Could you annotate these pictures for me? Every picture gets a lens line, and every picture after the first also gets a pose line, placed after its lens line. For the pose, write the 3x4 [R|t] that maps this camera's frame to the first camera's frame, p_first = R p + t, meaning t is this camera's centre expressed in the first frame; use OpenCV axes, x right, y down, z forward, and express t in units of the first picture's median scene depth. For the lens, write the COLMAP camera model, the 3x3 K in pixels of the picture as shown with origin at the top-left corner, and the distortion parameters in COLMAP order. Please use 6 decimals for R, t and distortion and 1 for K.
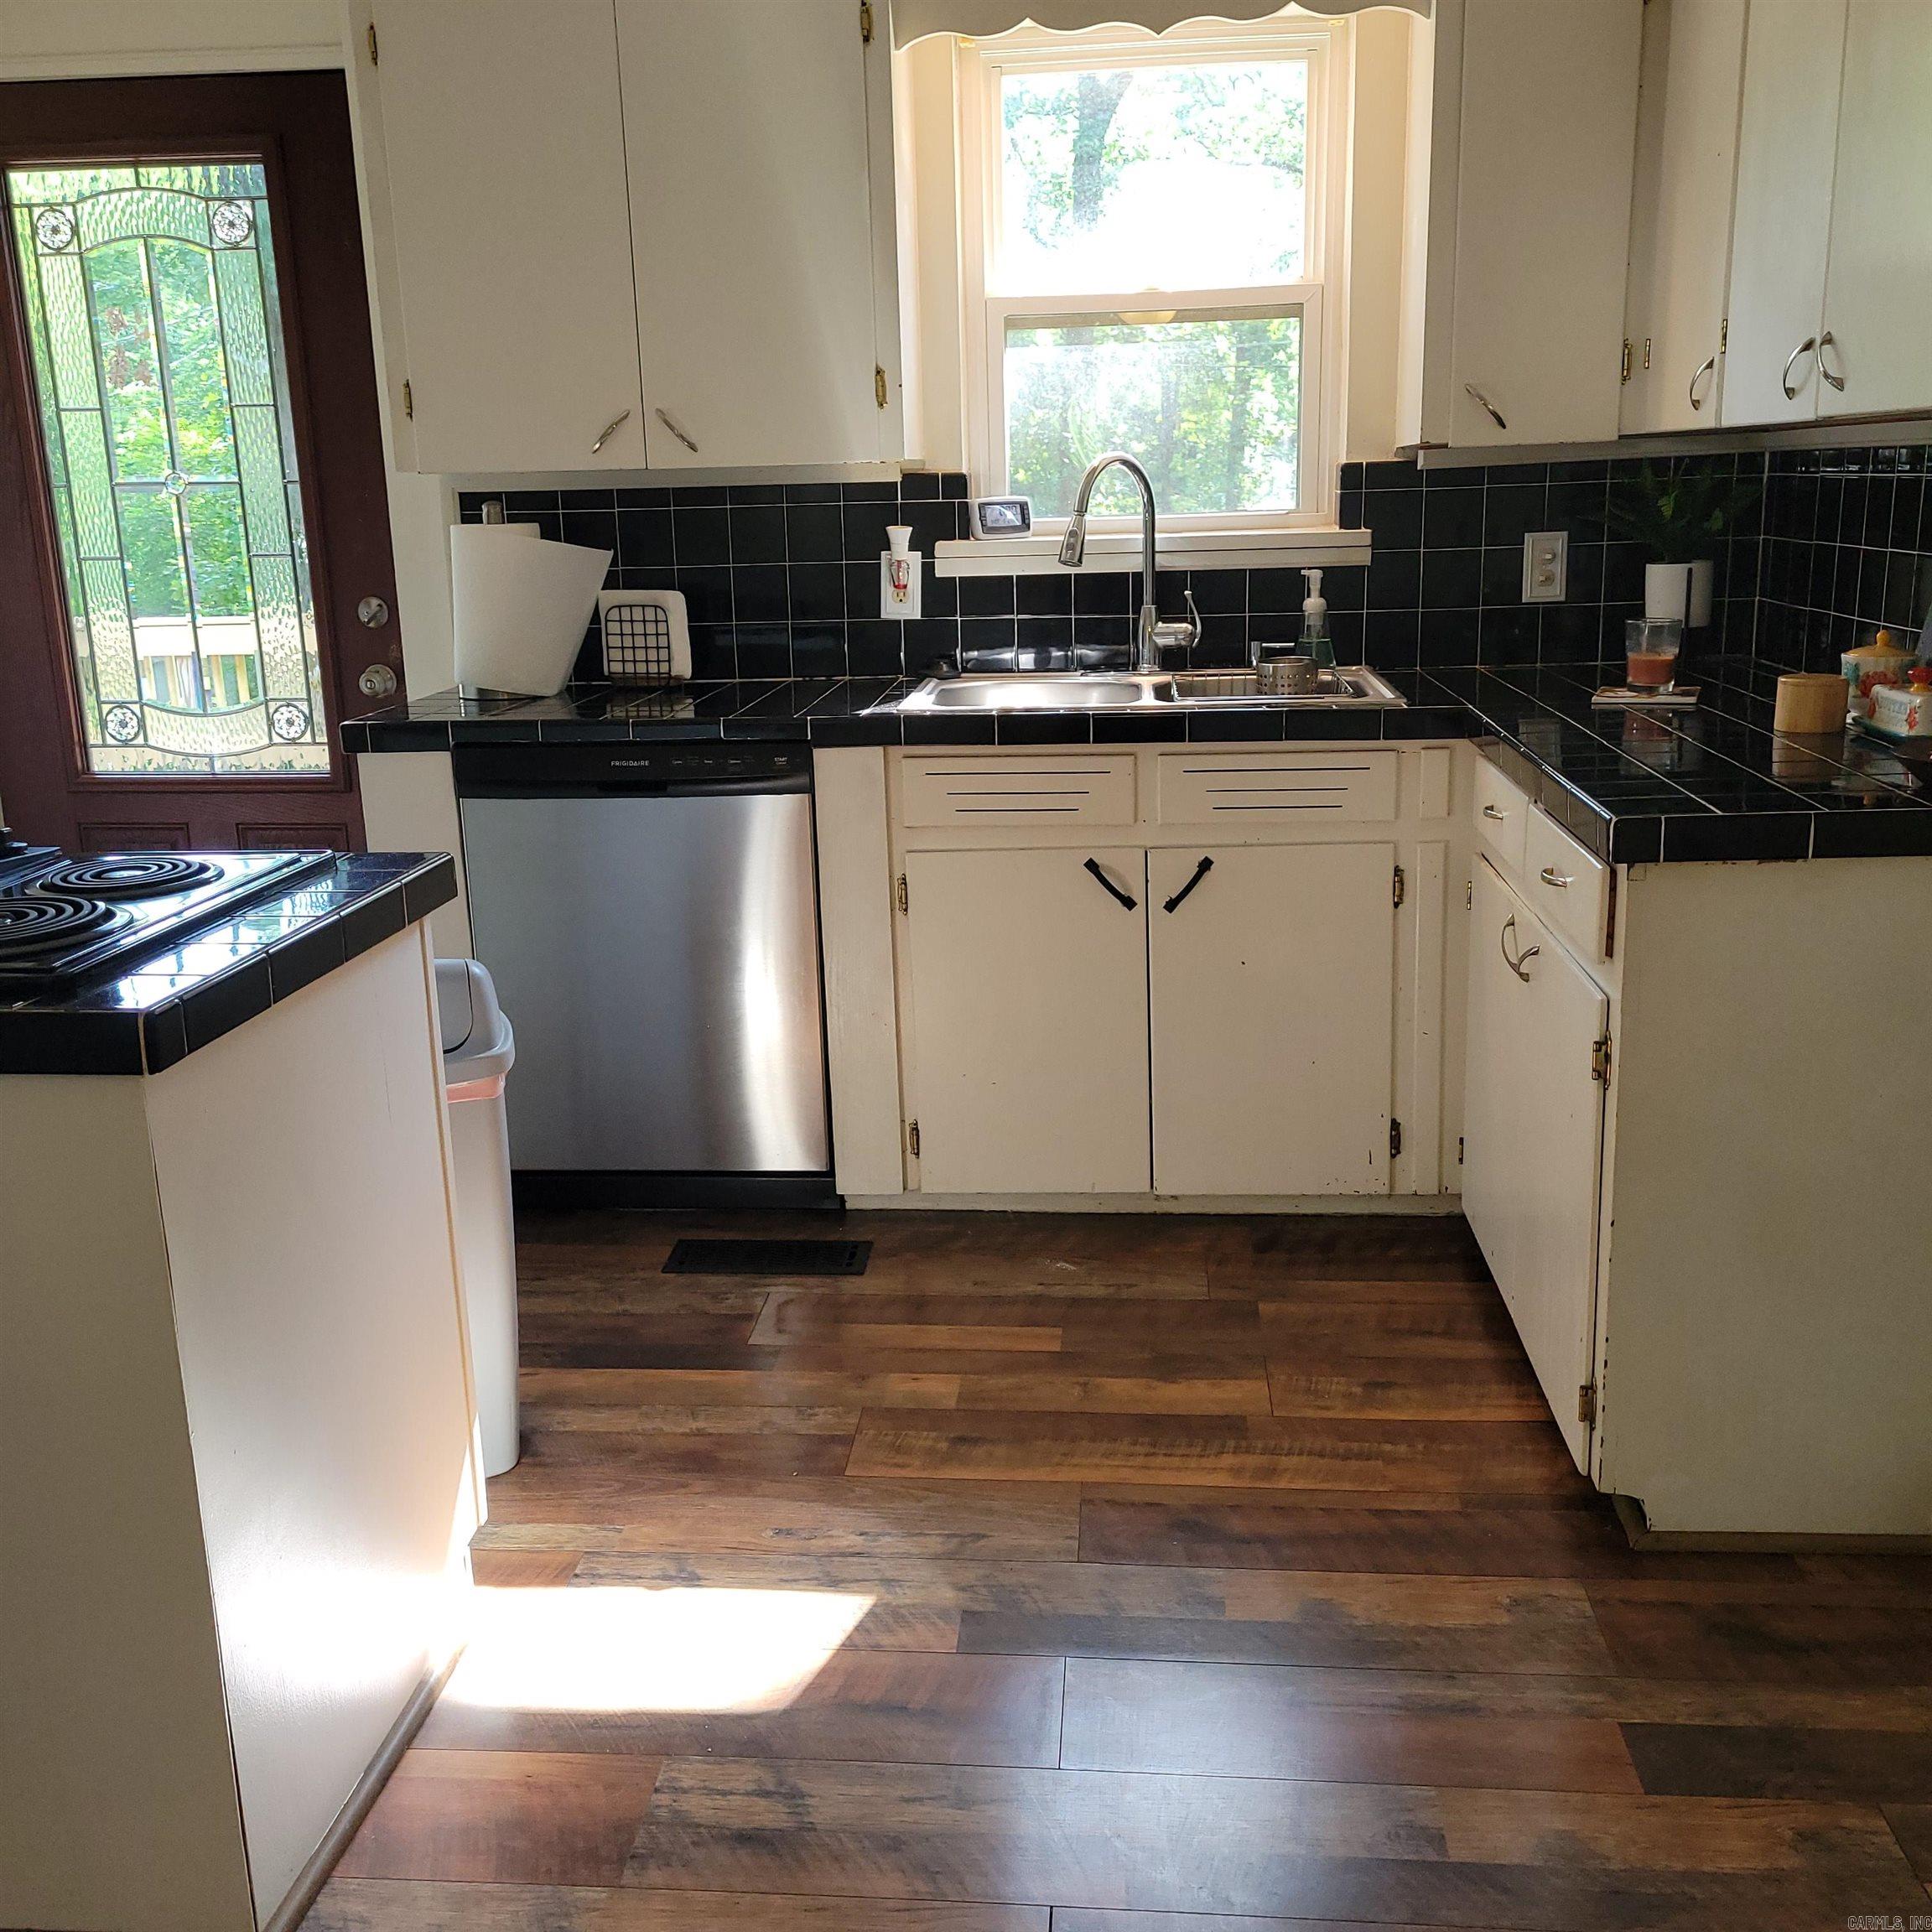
lens RADIAL K [[1944.1, 0, 966.9], [0, 1944.1, 970.1], [0, 0, 1]] dist [0.055352, -0.034064]
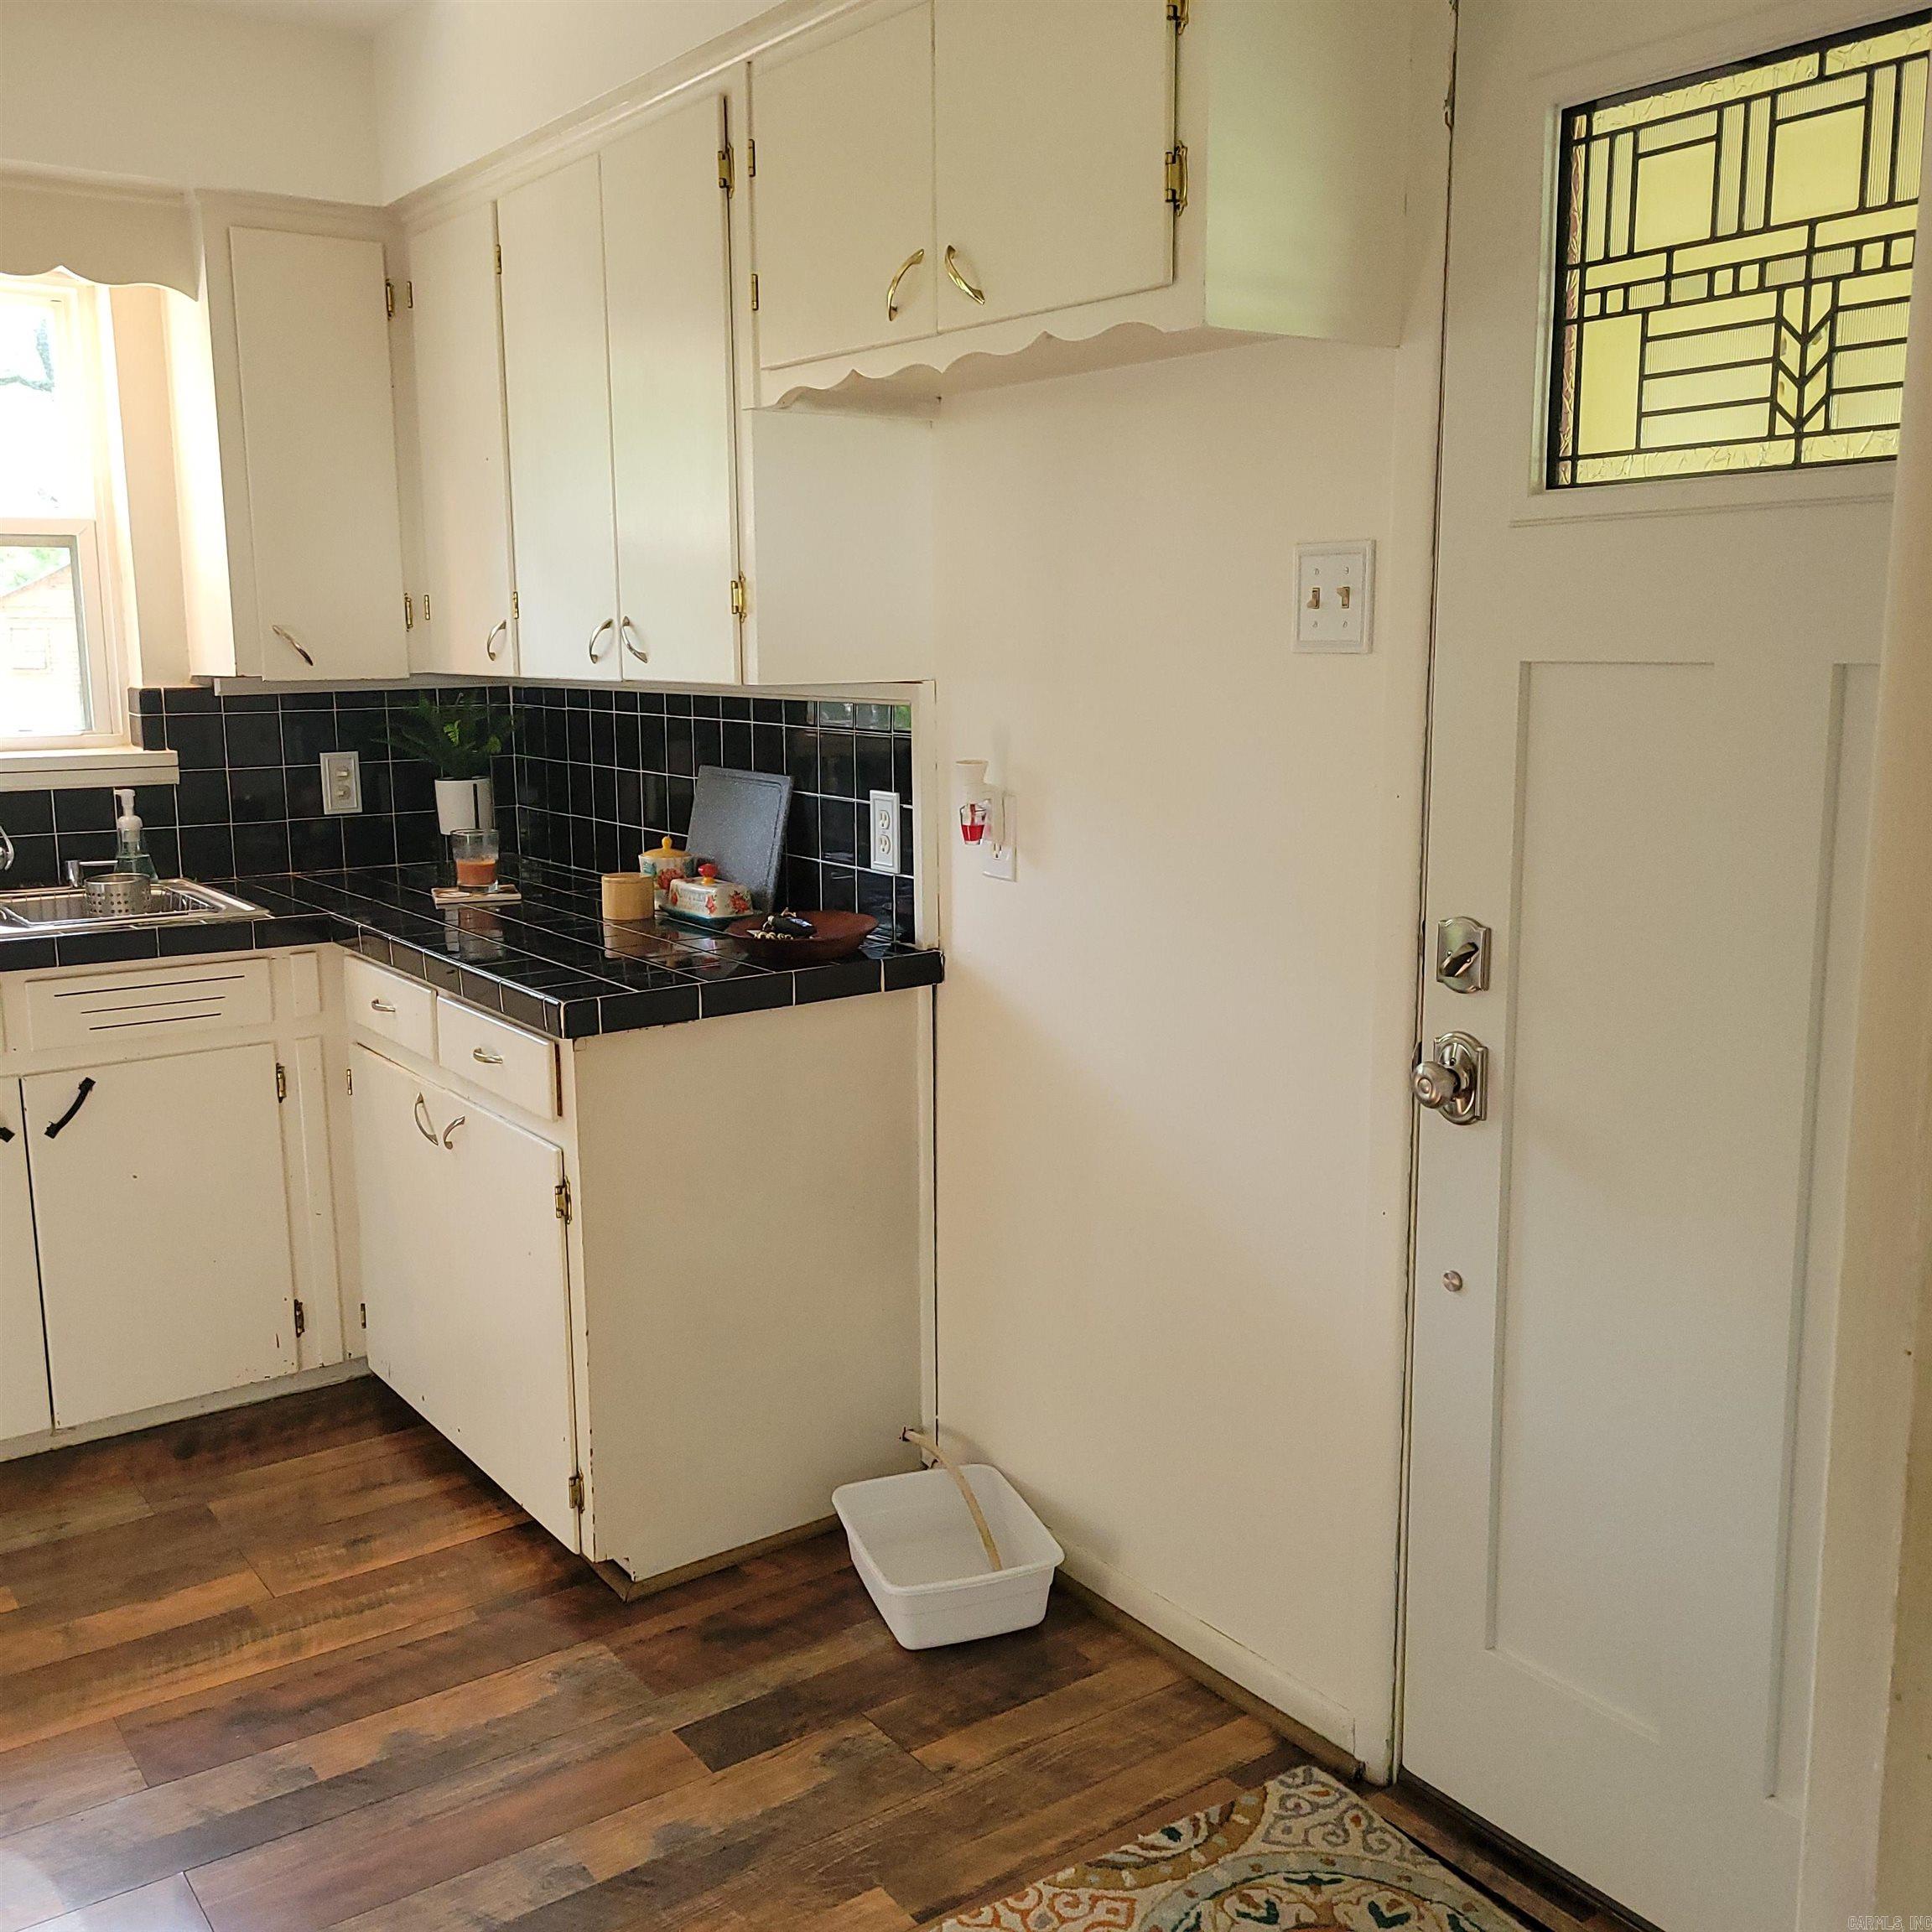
lens RADIAL K [[1907.9, 0, 1019.0], [0, 1907.9, 959.4], [0, 0, 1]] dist [0.048889, -0.013190]
pose [[0.743298, -0.084317, 0.663626, -0.183701], [0.143824, 0.988969, -0.035438, -0.014687], [-0.653317, 0.121786, 0.747225, -0.069533]]
